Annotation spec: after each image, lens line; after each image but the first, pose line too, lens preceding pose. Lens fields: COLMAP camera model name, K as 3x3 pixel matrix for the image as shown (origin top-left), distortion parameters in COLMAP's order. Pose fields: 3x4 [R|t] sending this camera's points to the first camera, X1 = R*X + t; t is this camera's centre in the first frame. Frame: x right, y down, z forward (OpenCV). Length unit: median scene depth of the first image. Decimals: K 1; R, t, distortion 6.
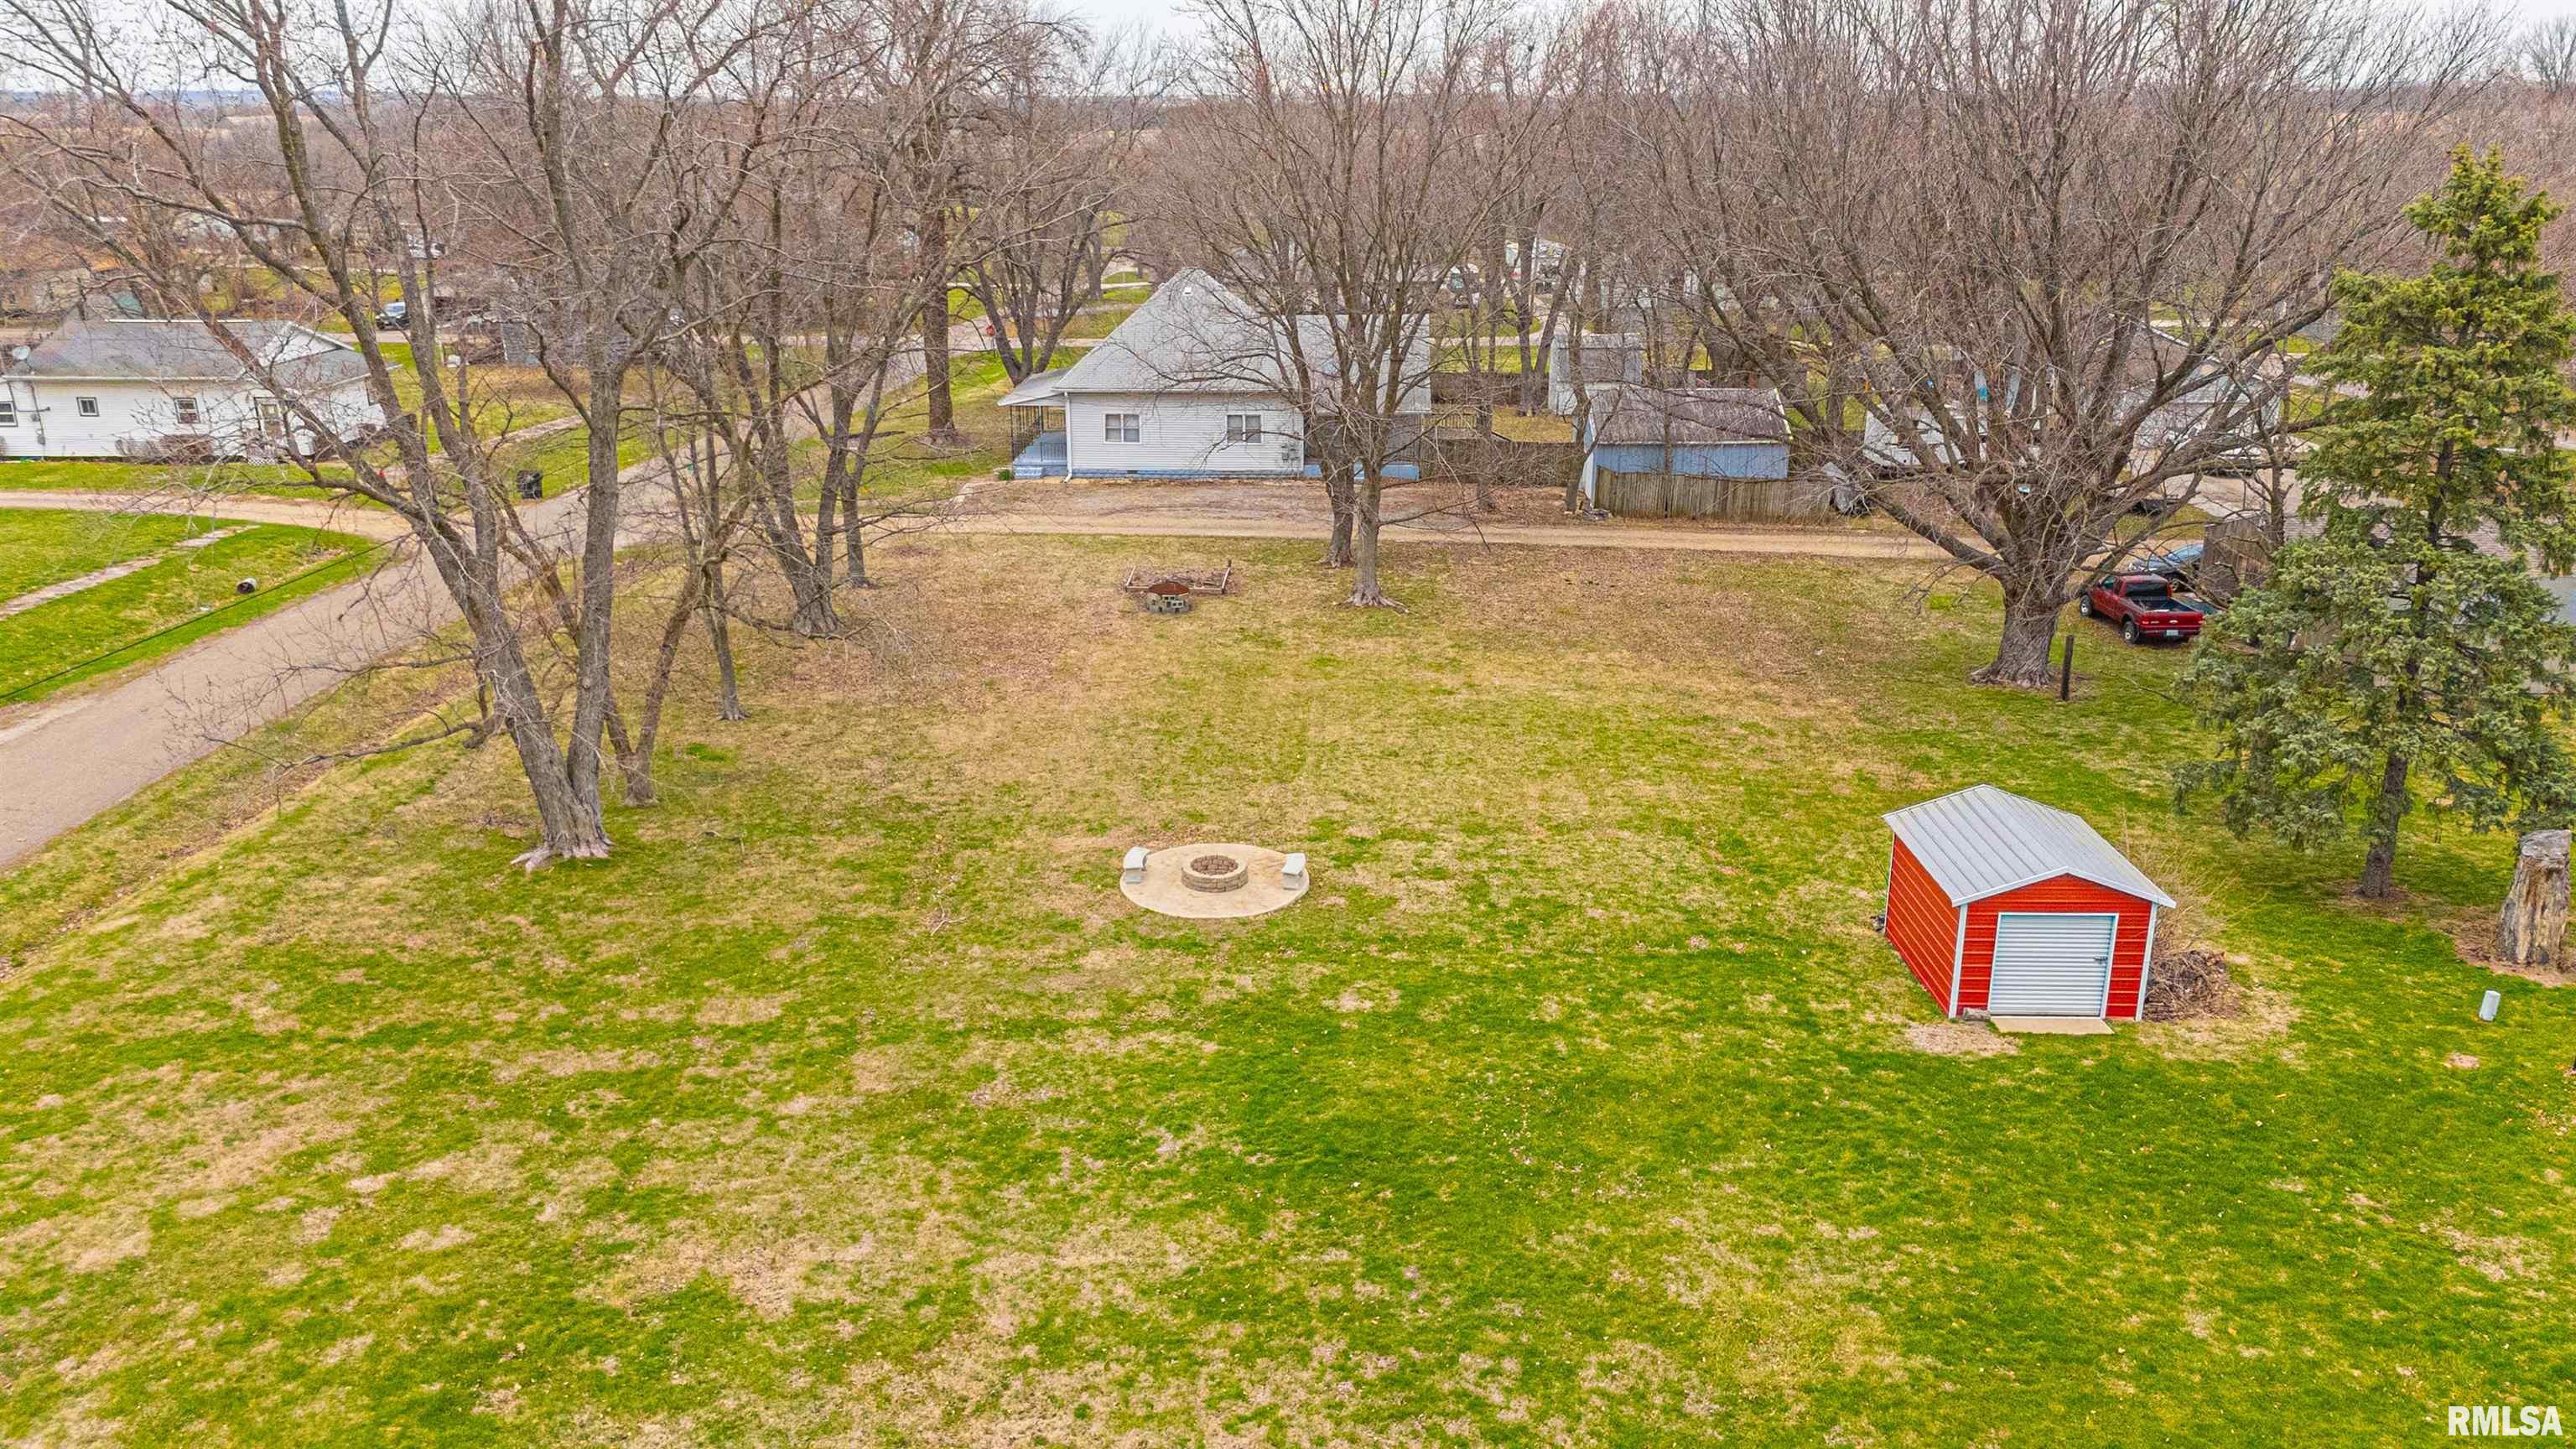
lens RADIAL K [[1877.5, 0, 1288.0], [0, 1877.5, 724.5], [0, 0, 1]] dist [0.097477, -0.080673]
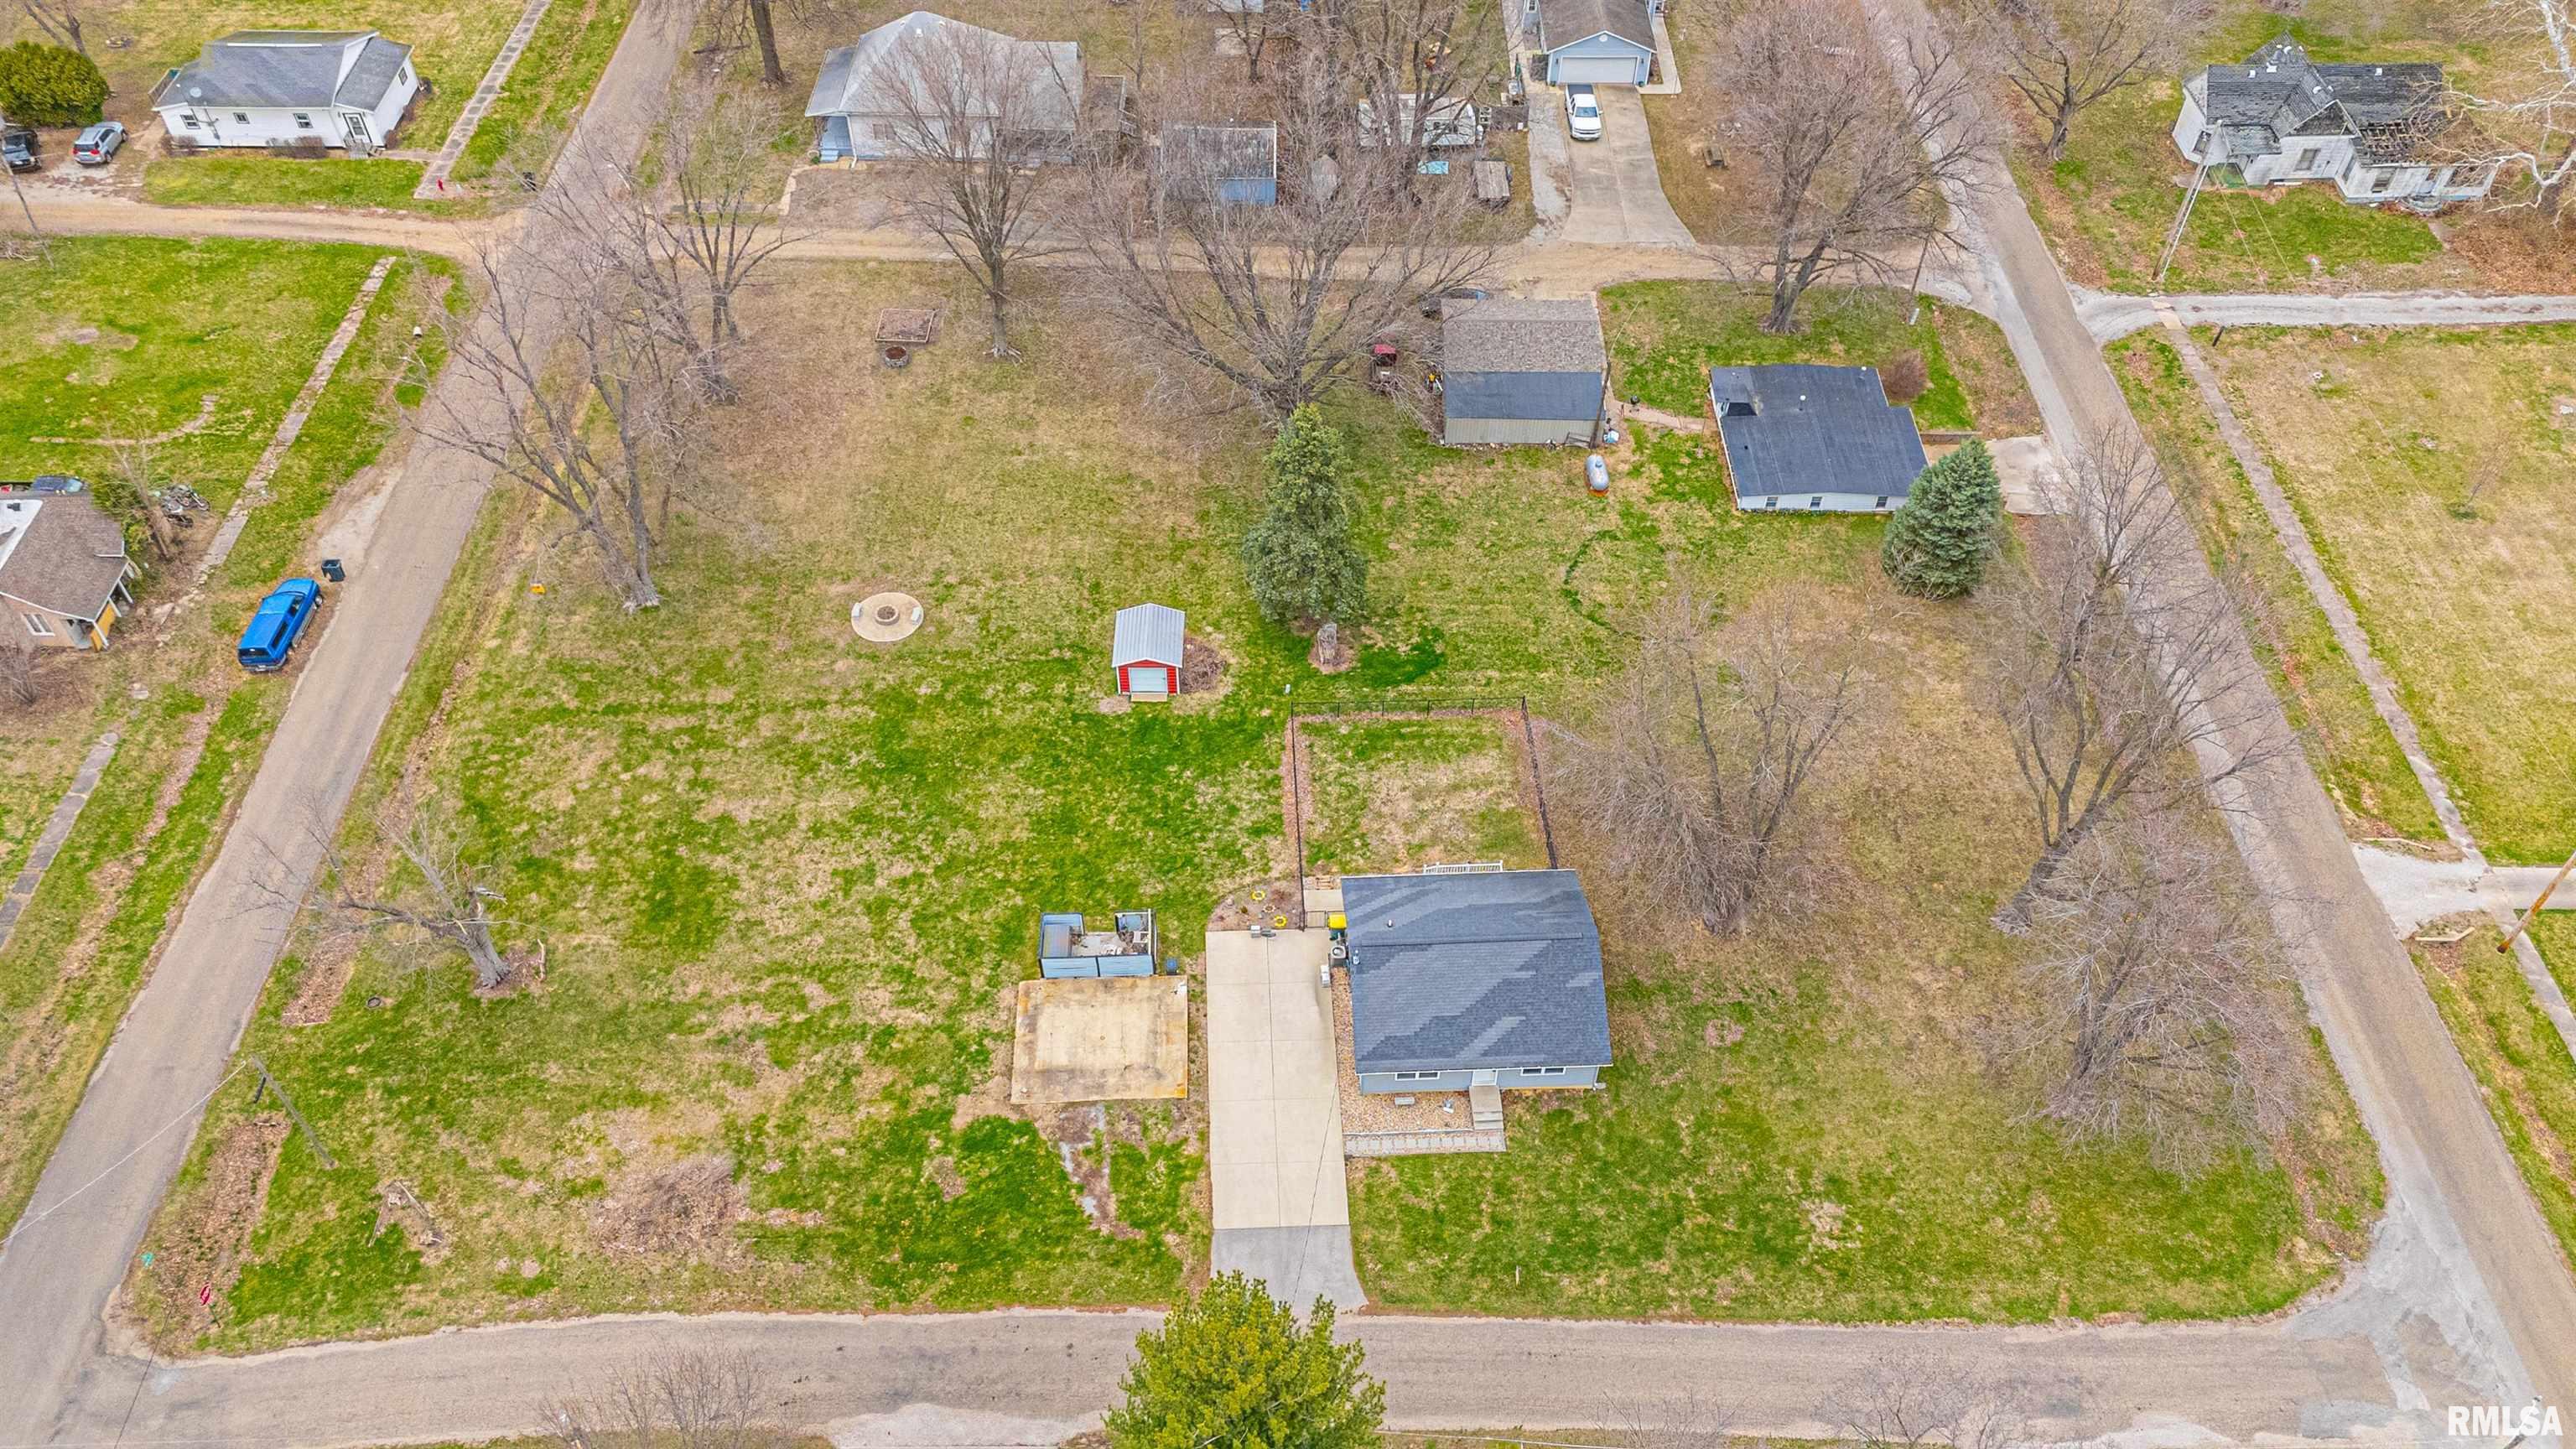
lens RADIAL K [[1877.5, 0, 1288.0], [0, 1877.5, 724.5], [0, 0, 1]] dist [0.097477, -0.080673]
pose [[0.999887, -0.005130, 0.014165, 0.587740], [-0.002522, 0.869978, 0.493085, -1.324736], [-0.014853, -0.493065, 0.869866, -1.705061]]
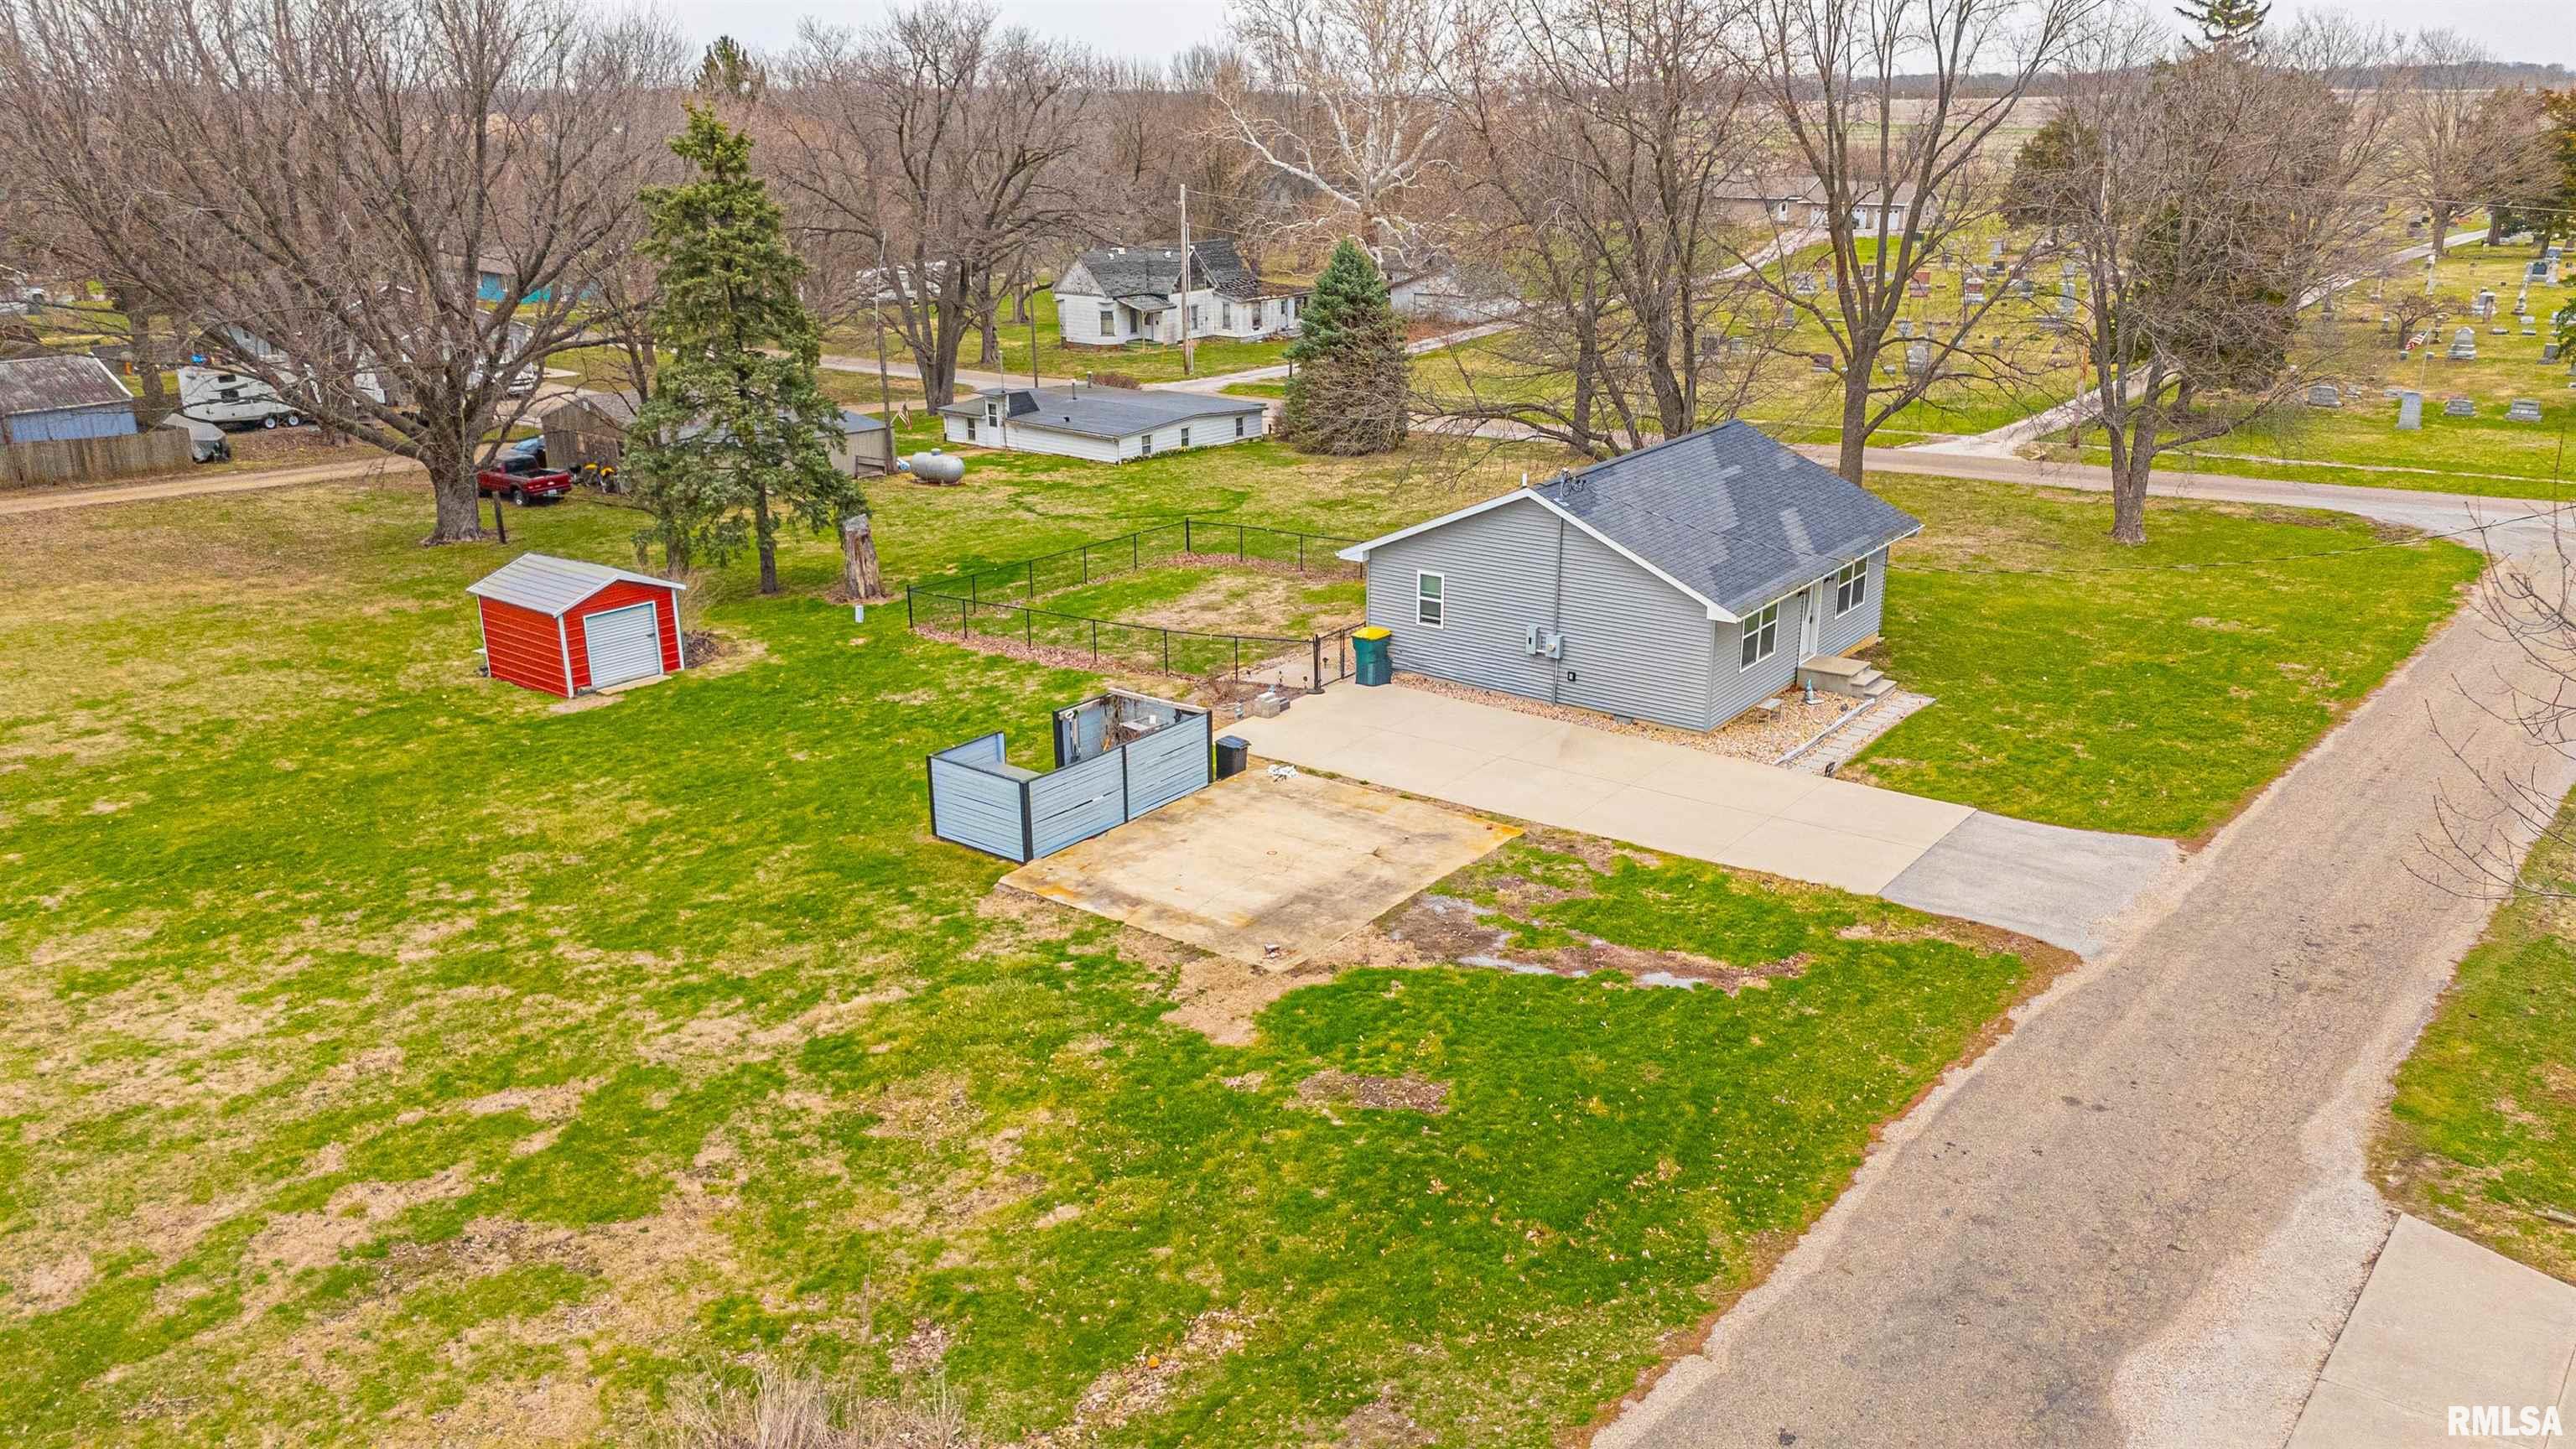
lens RADIAL K [[1891.4, 0, 1300.5], [0, 1891.4, 712.1], [0, 0, 1]] dist [0.101570, -0.115925]
pose [[0.621658, -0.240992, 0.745294, -0.400733], [0.248217, 0.963066, 0.104369, 0.152950], [-0.742919, 0.120113, 0.658516, -0.374298]]
